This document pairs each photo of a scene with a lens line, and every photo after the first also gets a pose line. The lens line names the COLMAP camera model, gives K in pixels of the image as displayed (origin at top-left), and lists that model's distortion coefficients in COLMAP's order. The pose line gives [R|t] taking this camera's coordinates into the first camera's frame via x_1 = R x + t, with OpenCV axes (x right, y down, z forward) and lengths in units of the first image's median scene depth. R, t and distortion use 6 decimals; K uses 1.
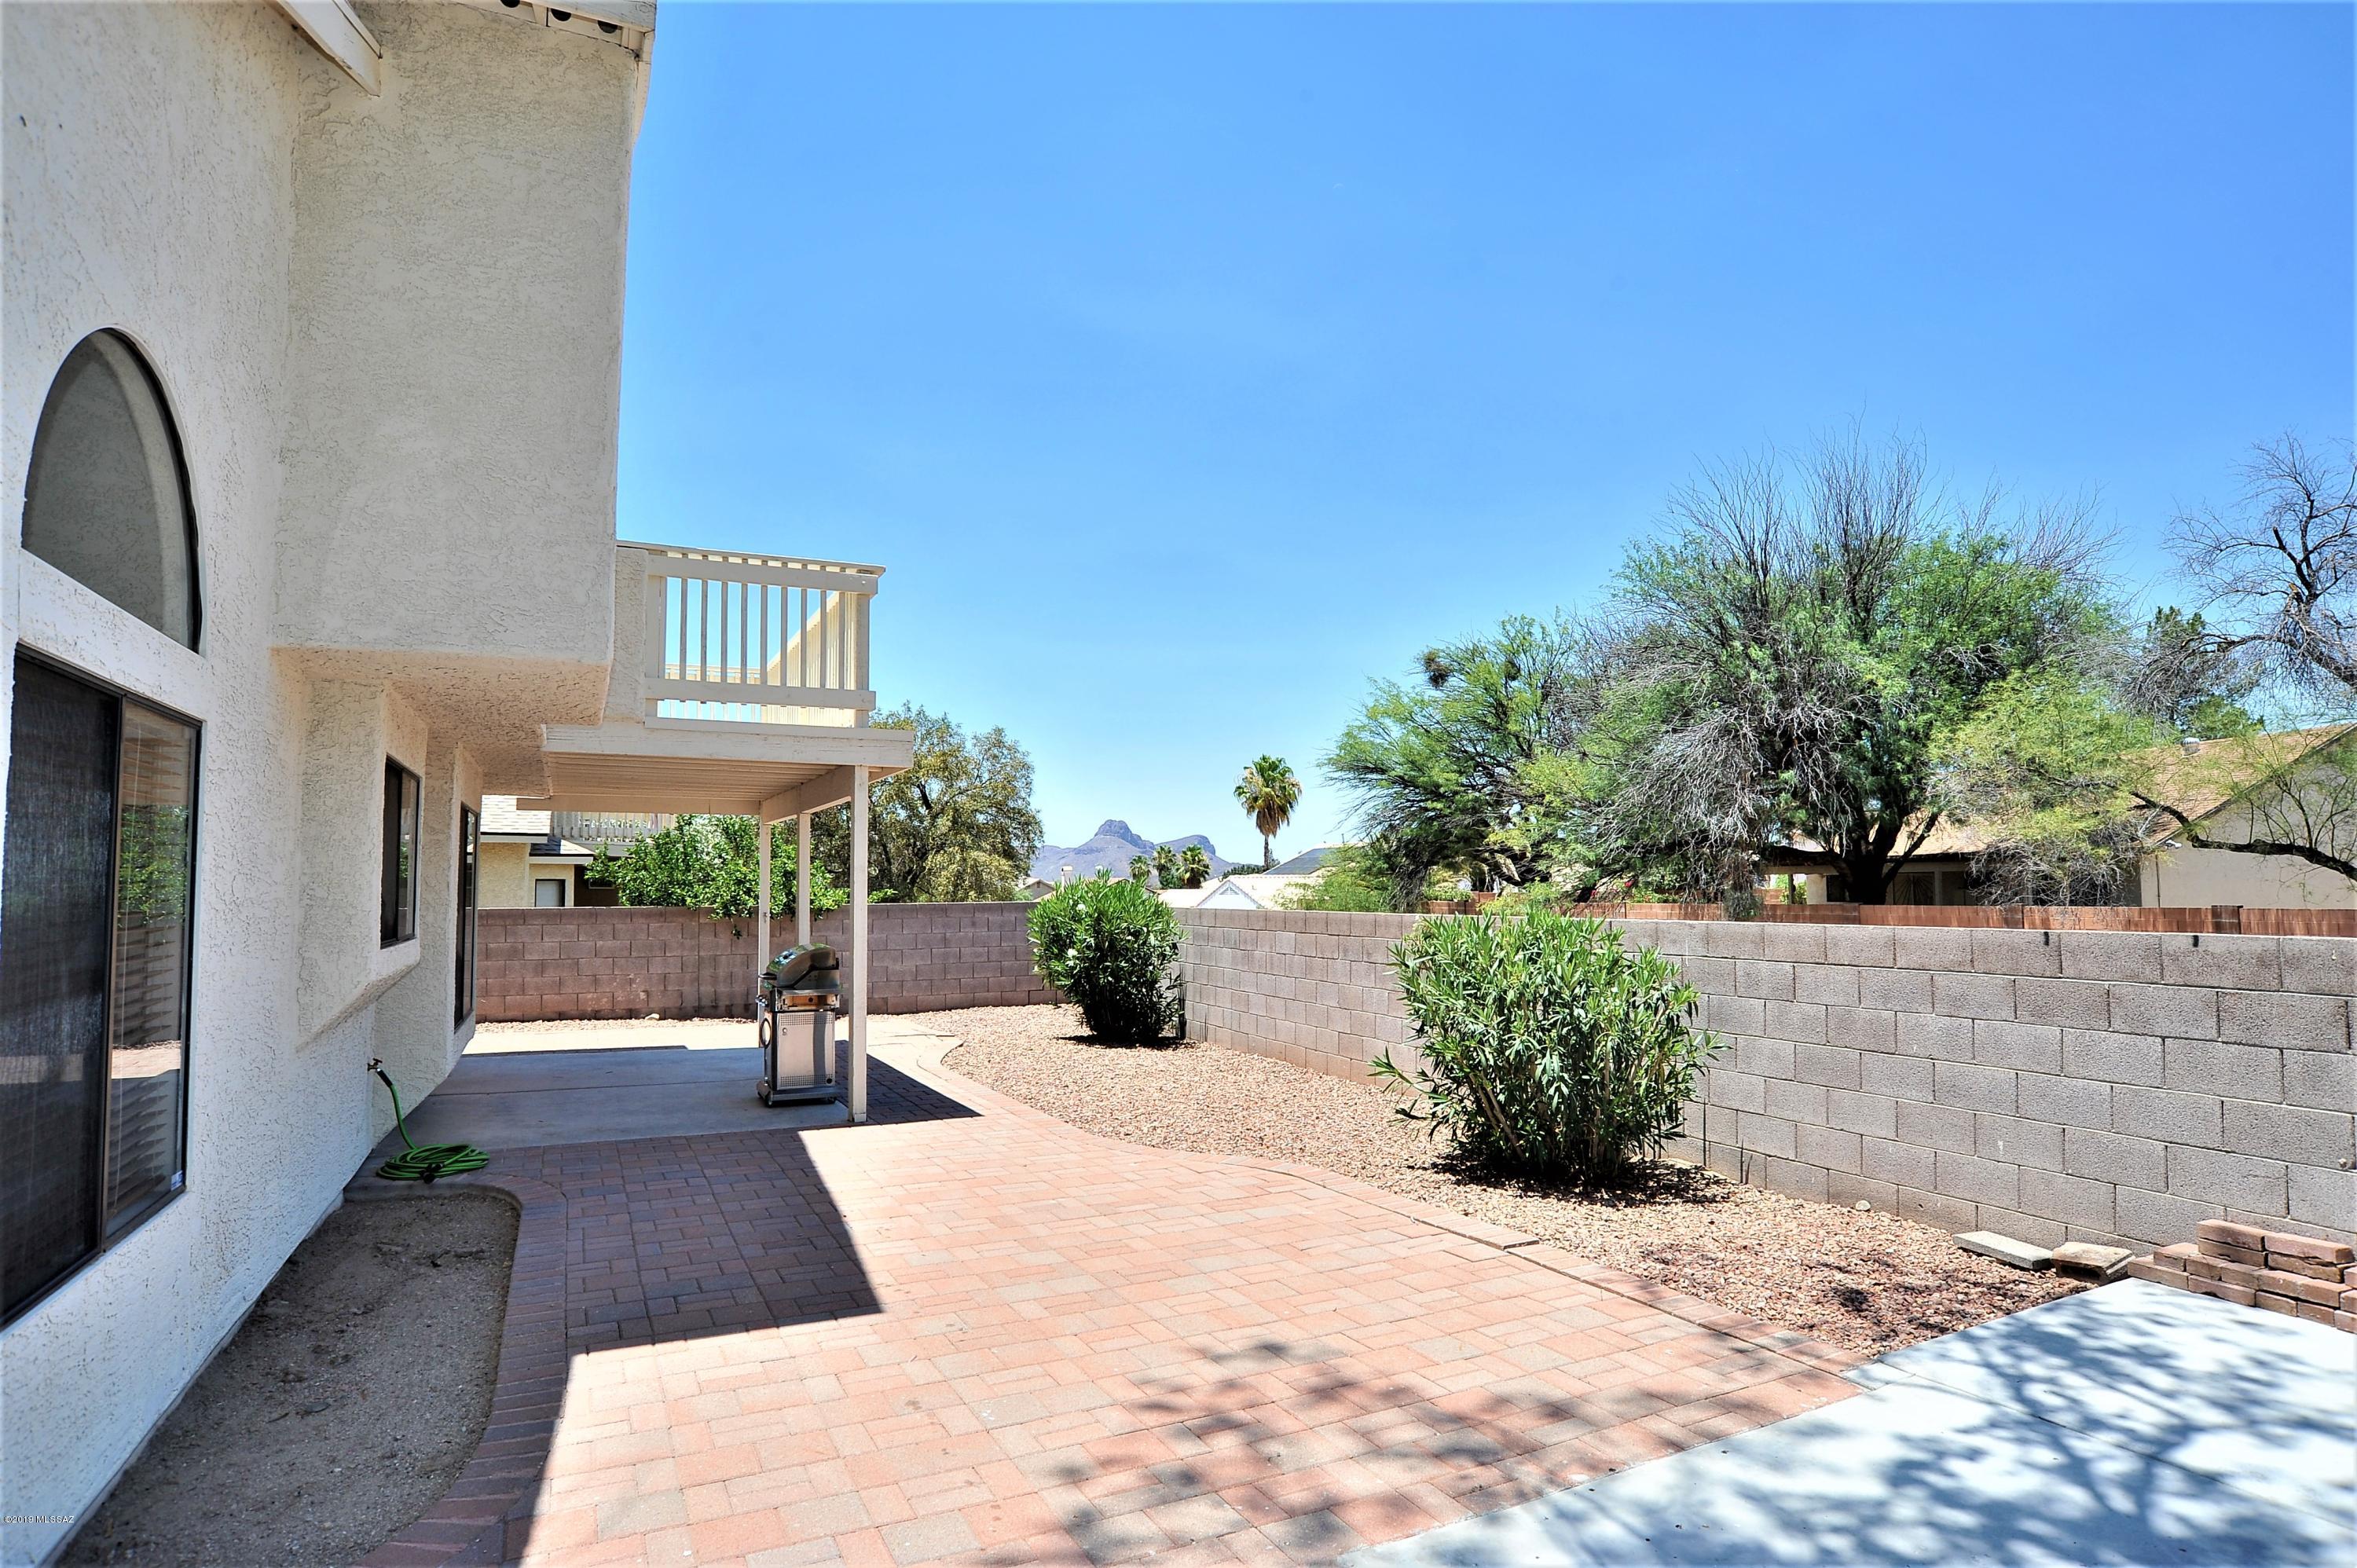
lens RADIAL K [[1253.3, 0, 1183.1], [0, 1253.3, 836.2], [0, 0, 1]] dist [-0.043513, 0.001826]
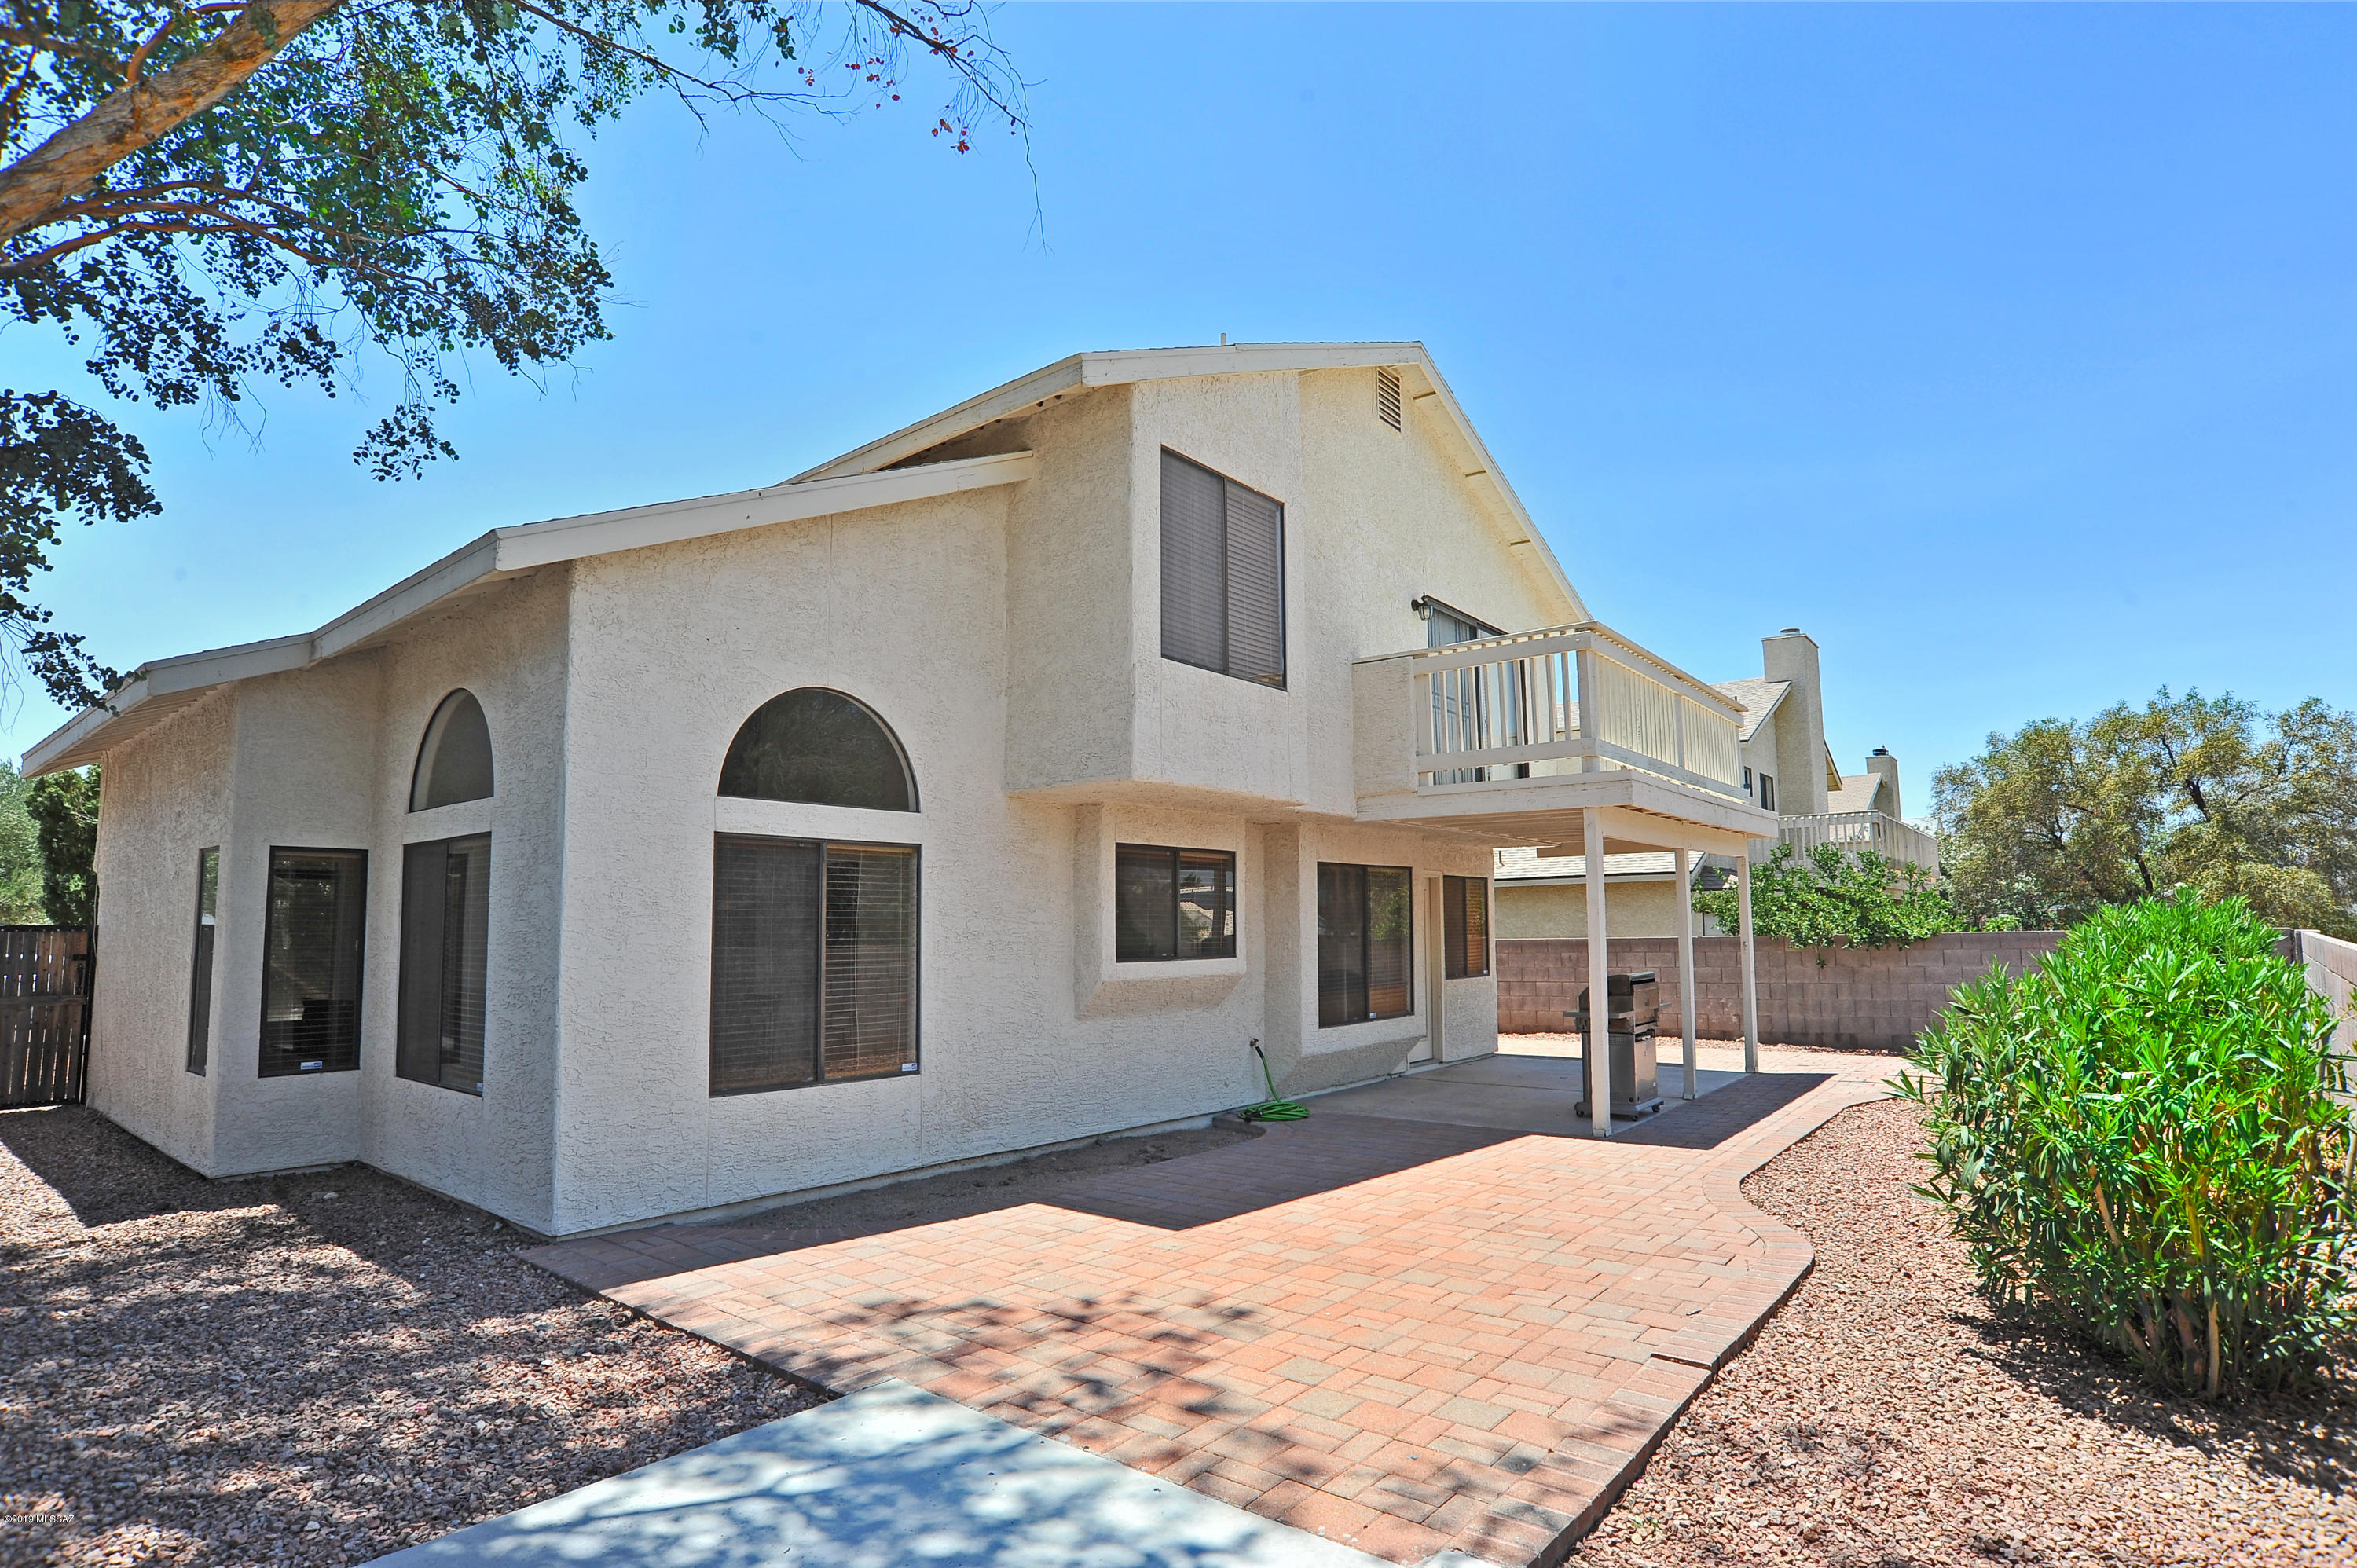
lens RADIAL K [[1212.8, 0, 1176.8], [0, 1212.8, 827.5], [0, 0, 1]] dist [-0.105676, -0.000034]
pose [[0.424957, -0.073547, -0.902221, 0.577832], [0.042230, 0.997219, -0.061400, 0.010580], [0.904228, -0.012009, 0.426881, 0.256124]]
